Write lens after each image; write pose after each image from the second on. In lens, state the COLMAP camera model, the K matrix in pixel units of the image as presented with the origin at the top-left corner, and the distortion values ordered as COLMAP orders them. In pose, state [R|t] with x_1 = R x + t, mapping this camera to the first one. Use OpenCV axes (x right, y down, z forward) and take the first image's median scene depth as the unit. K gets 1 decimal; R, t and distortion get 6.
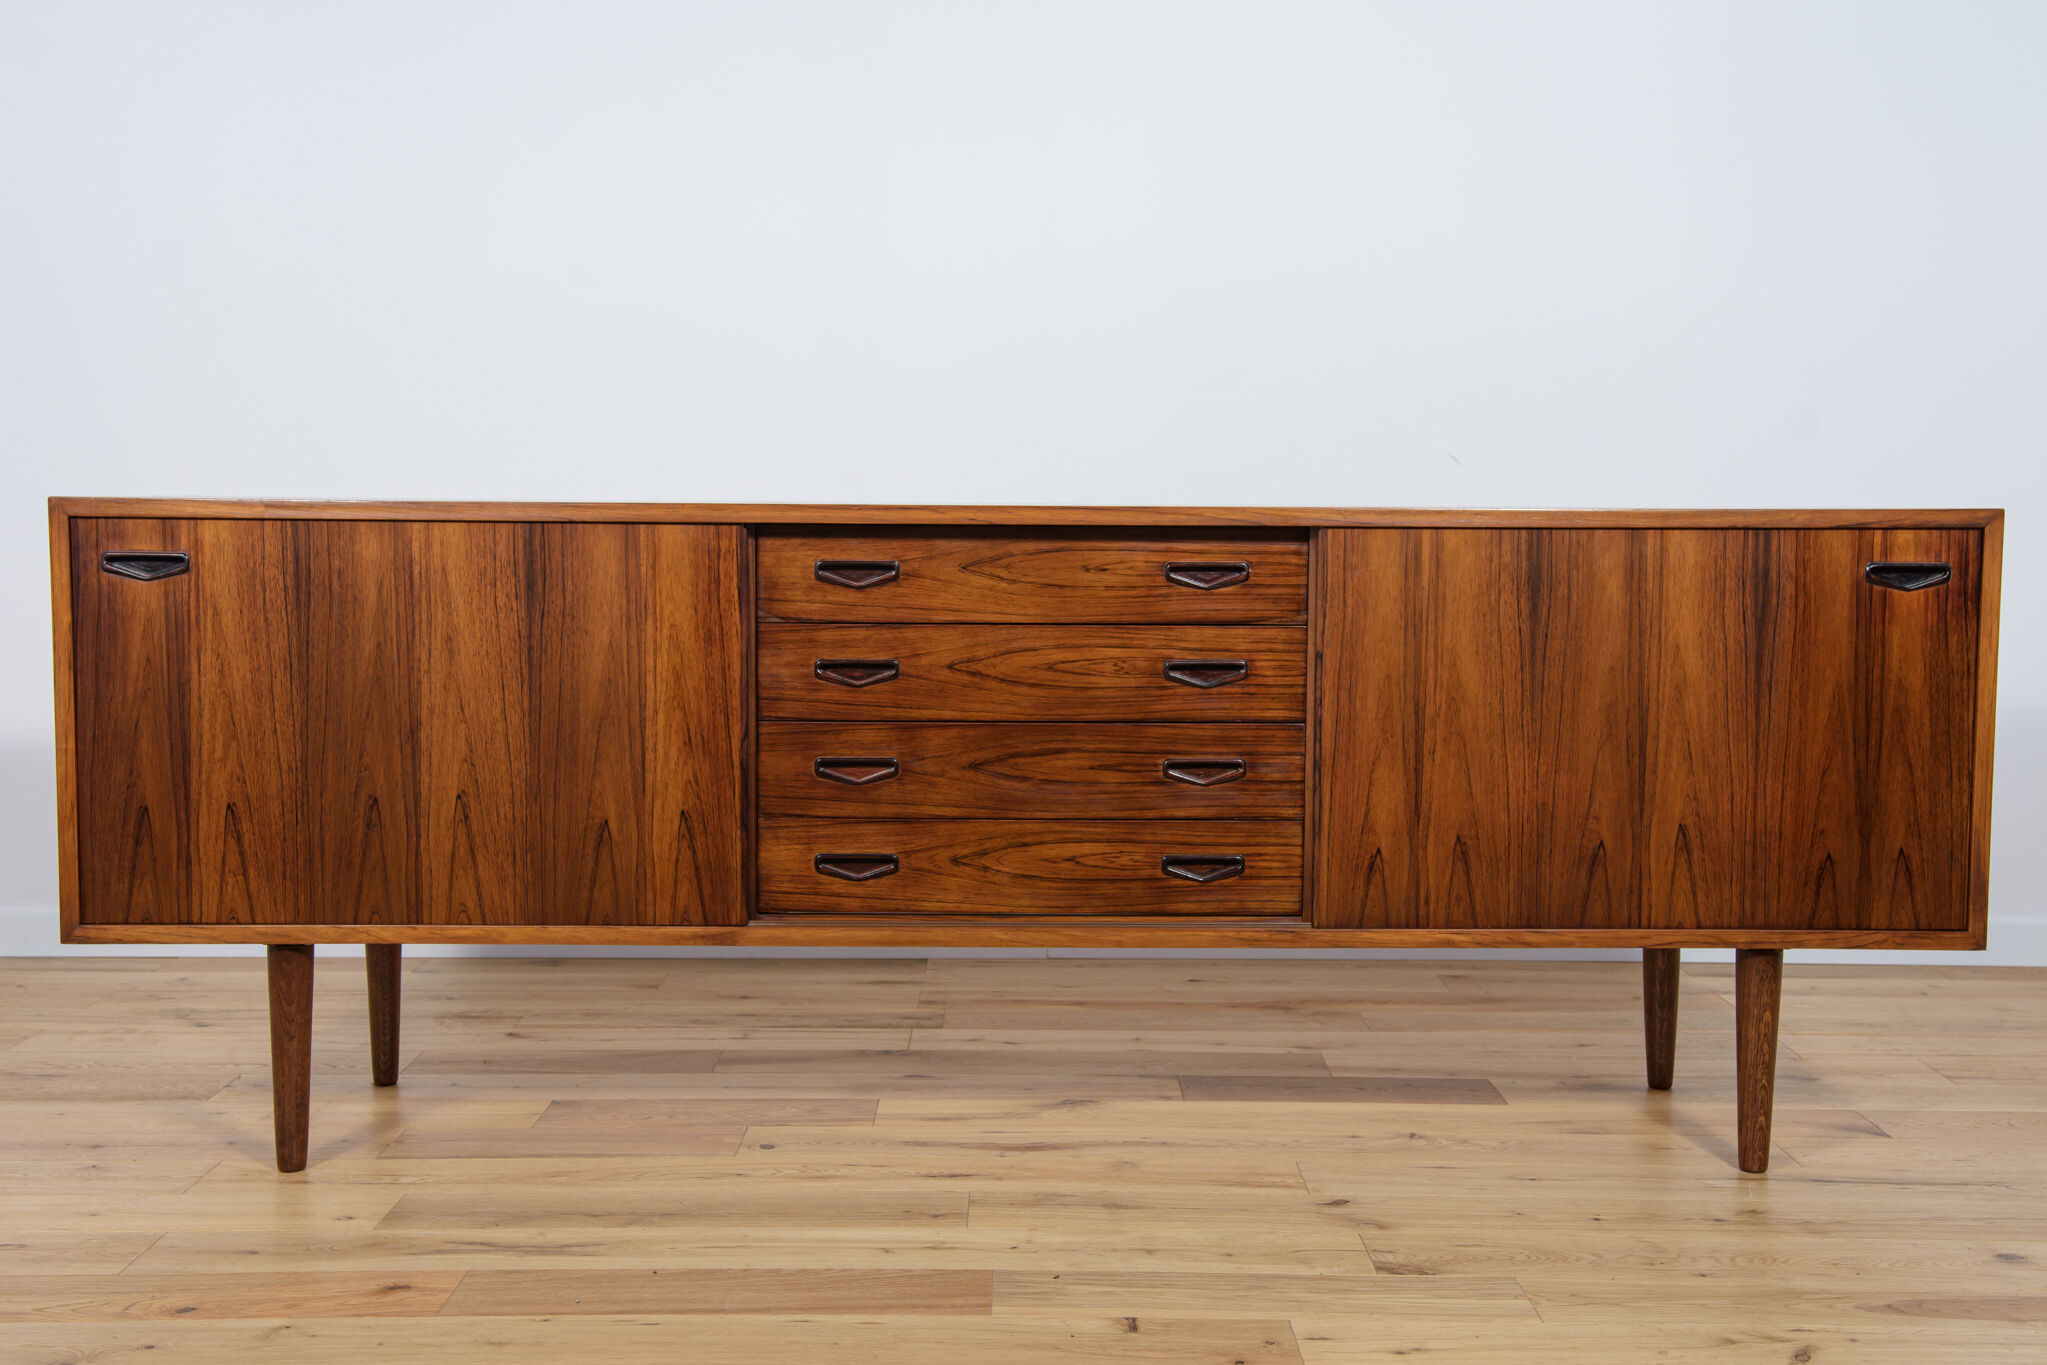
lens RADIAL K [[2344.8, 0, 1021.2], [0, 2344.8, 708.1], [0, 0, 1]] dist [0.021536, 0.068728]
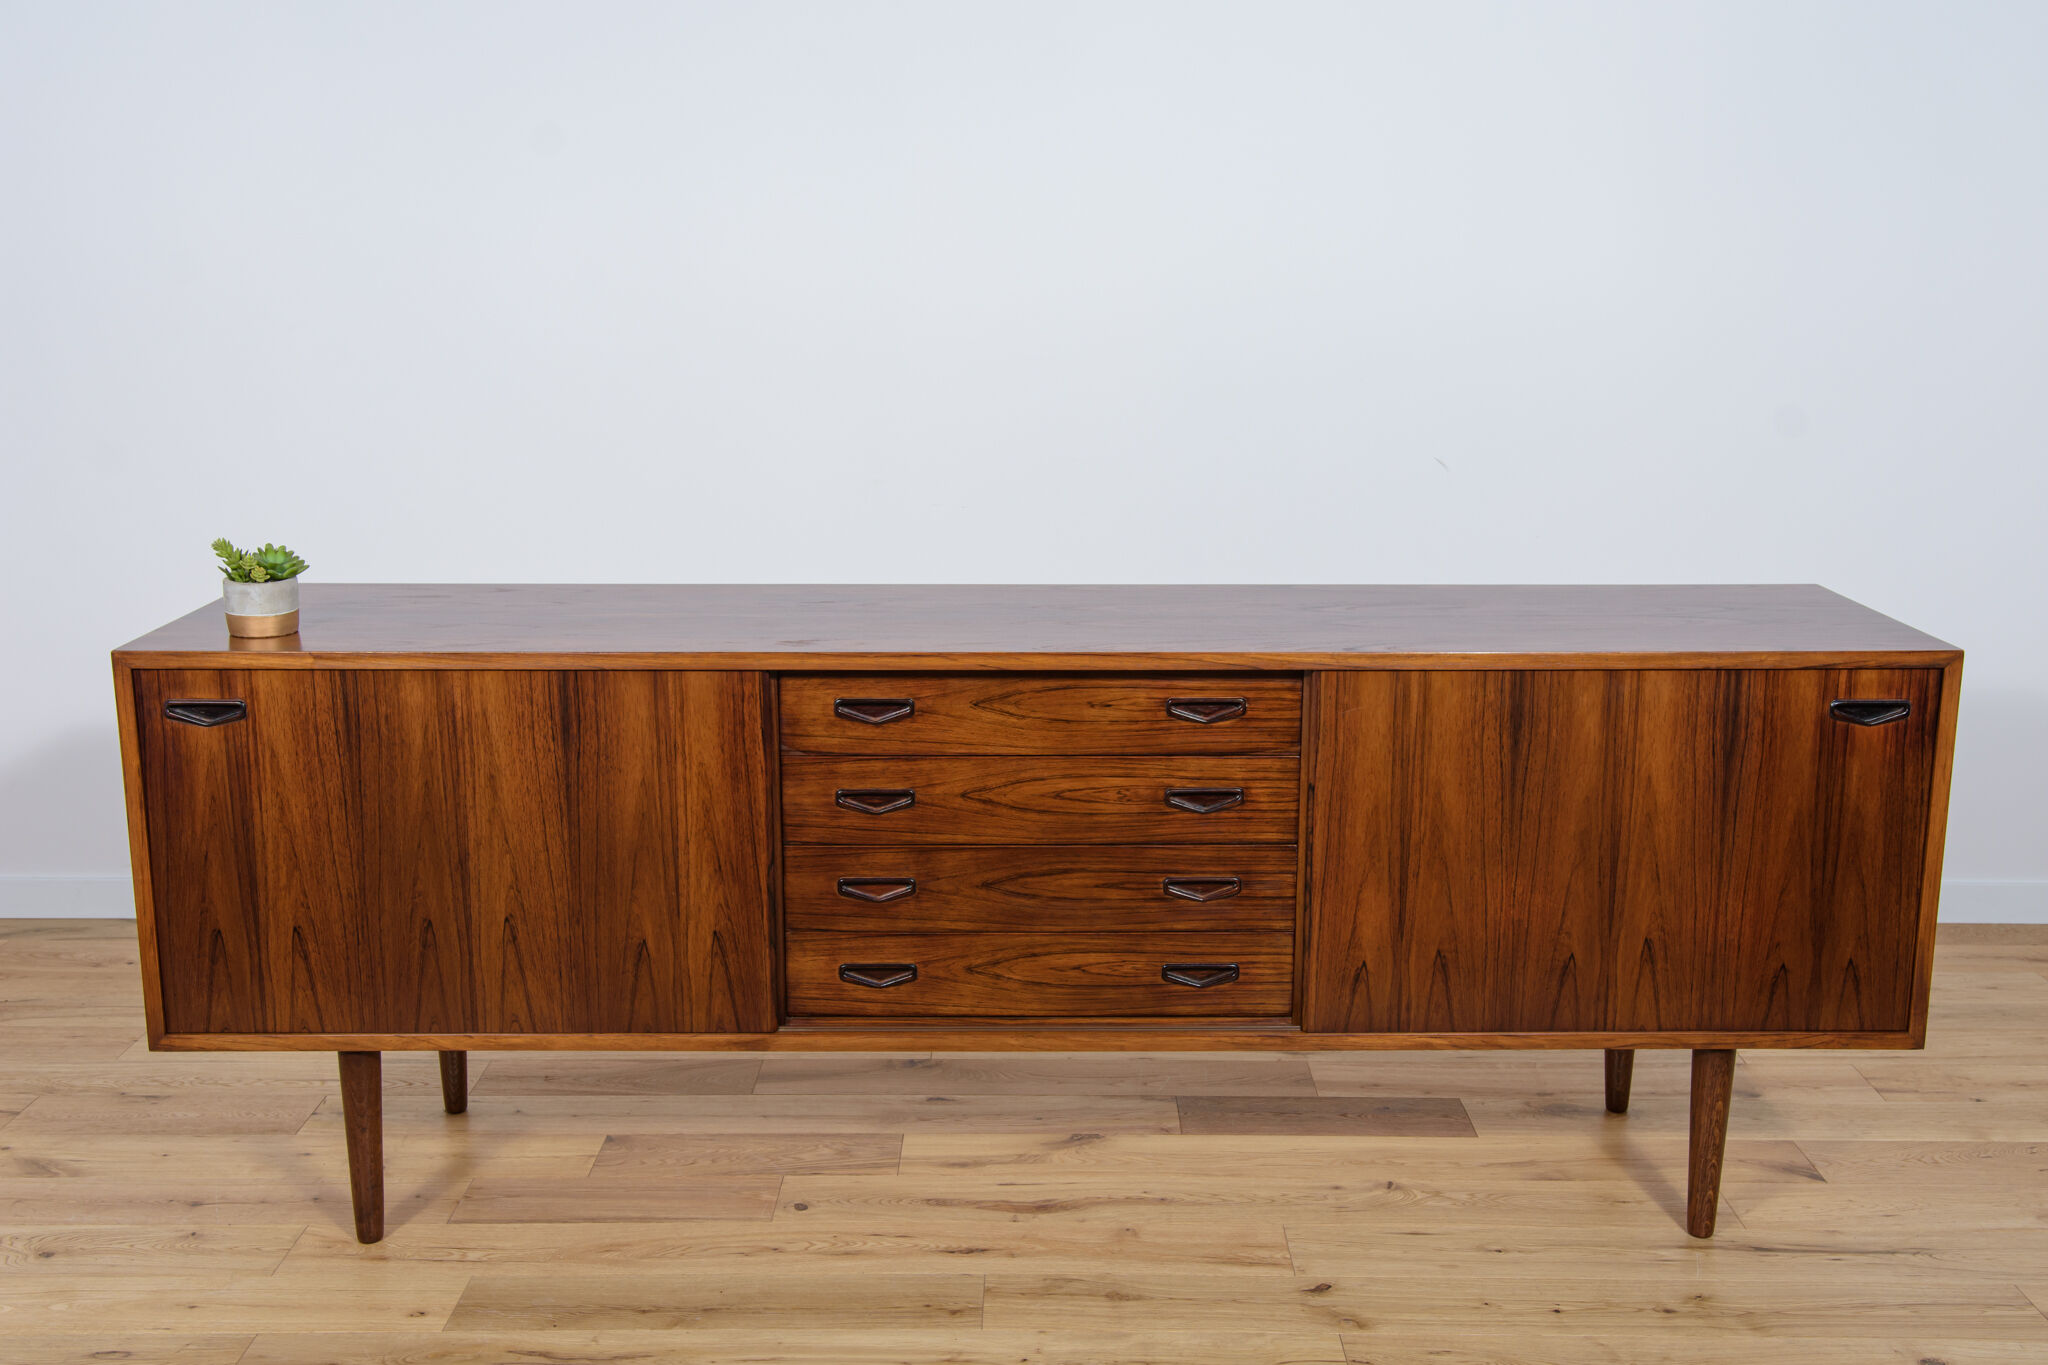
lens RADIAL K [[2082.8, 0, 1022.2], [0, 2082.8, 692.3], [0, 0, 1]] dist [-0.012811, 0.075132]
pose [[0.999947, -0.004007, -0.009526, 0.005633], [0.005262, 0.990762, 0.135514, -0.192265], [0.008895, -0.135556, 0.990730, 0.072831]]
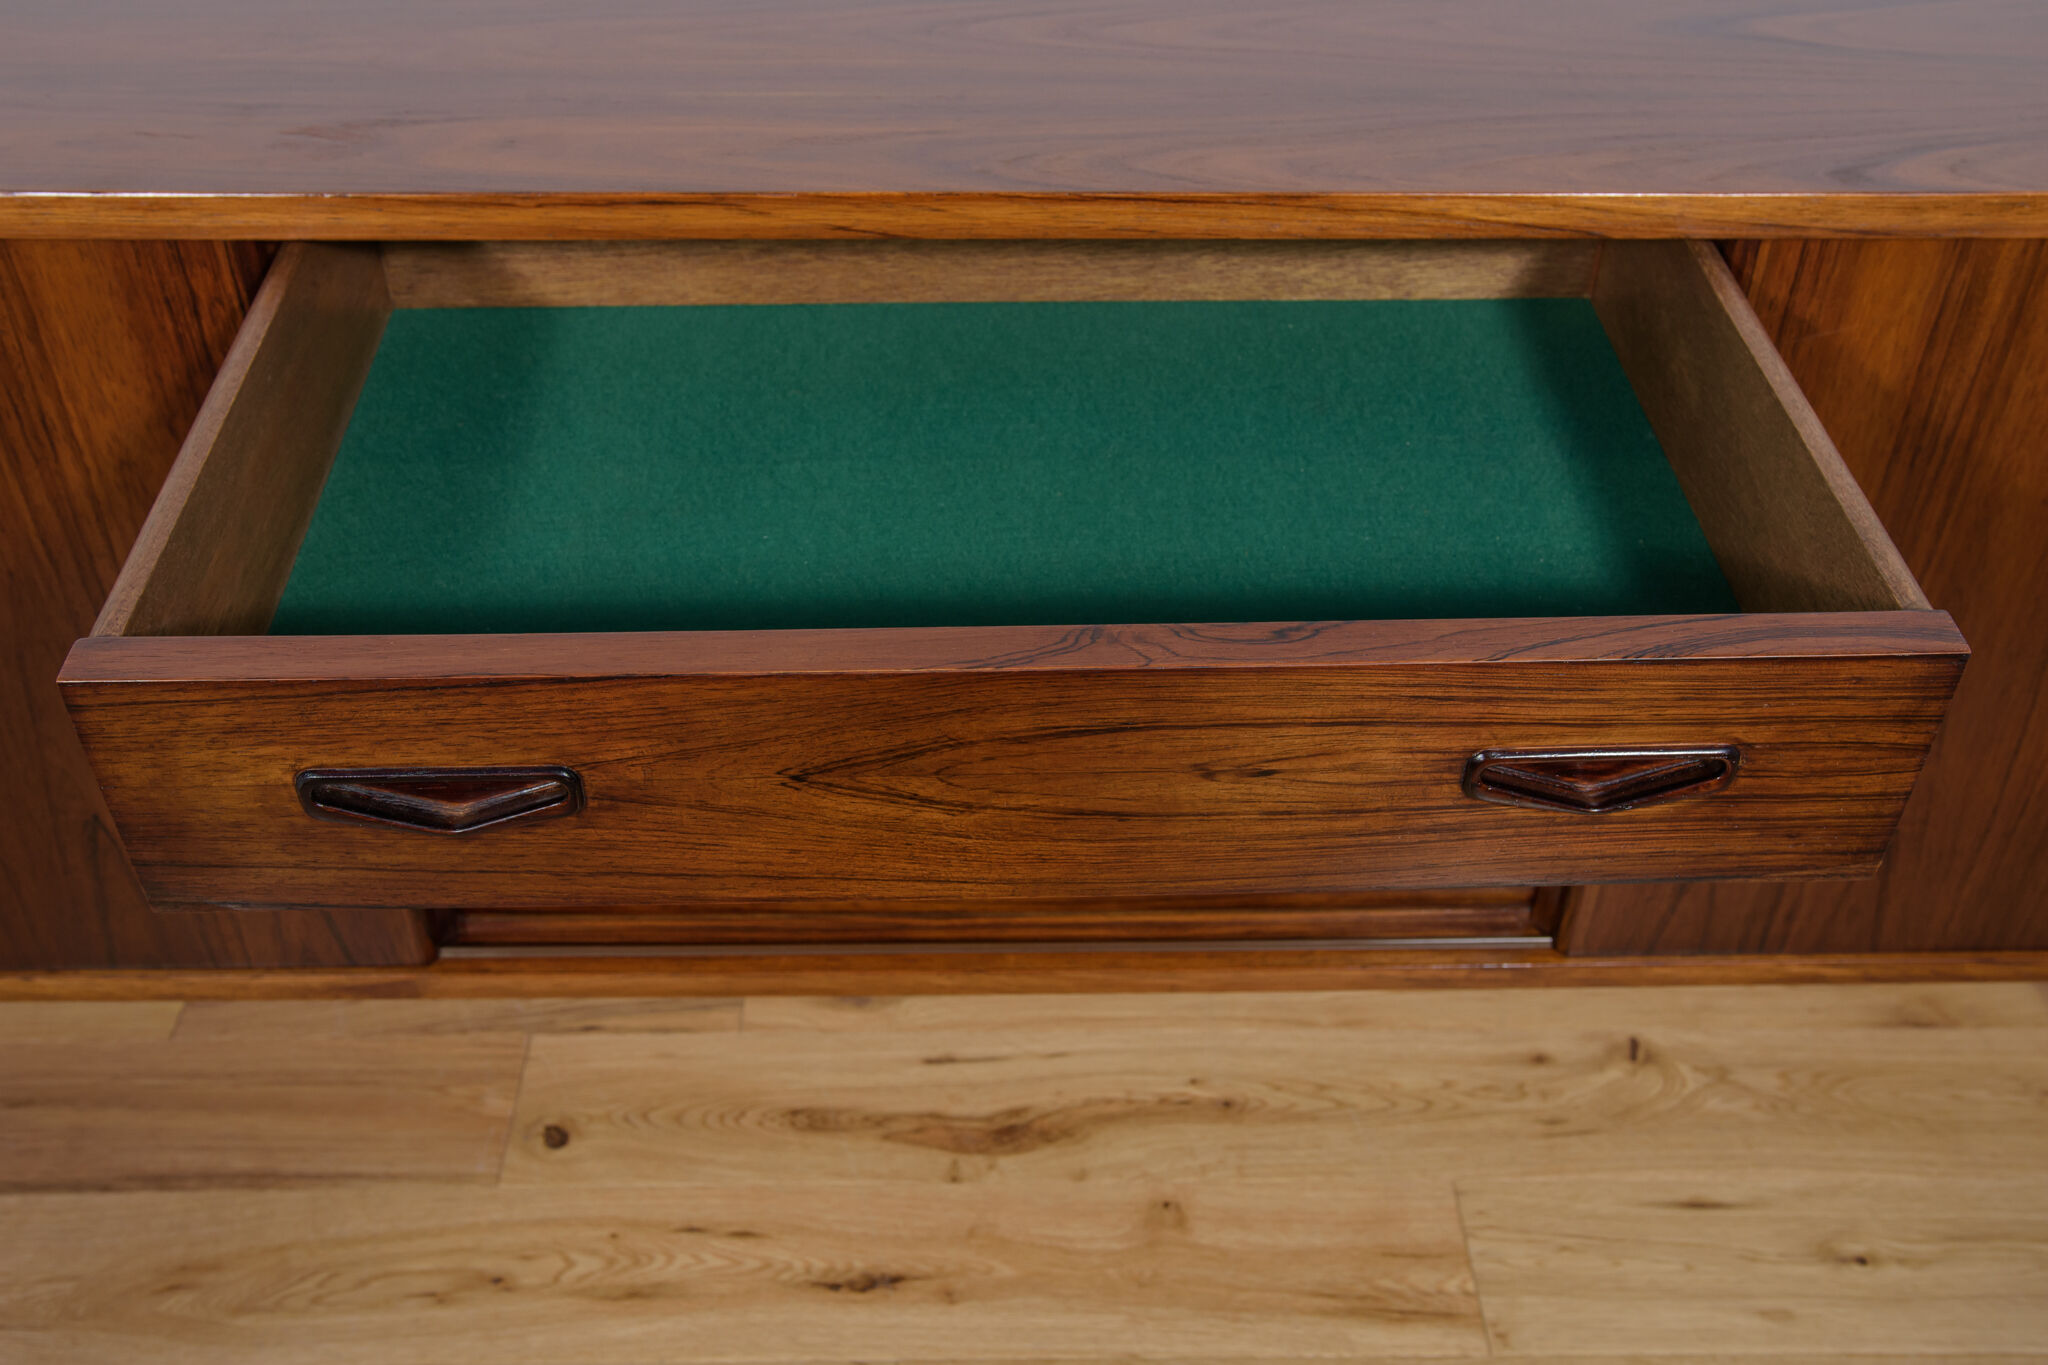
lens RADIAL K [[1986.0, 0, 1032.2], [0, 1986.0, 685.0], [0, 0, 1]] dist [-0.007776, 0.023883]
pose [[0.999879, -0.005710, 0.014481, 0.004916], [-0.003409, 0.827357, 0.561666, -0.196977], [-0.015188, -0.561648, 0.827237, 0.682467]]
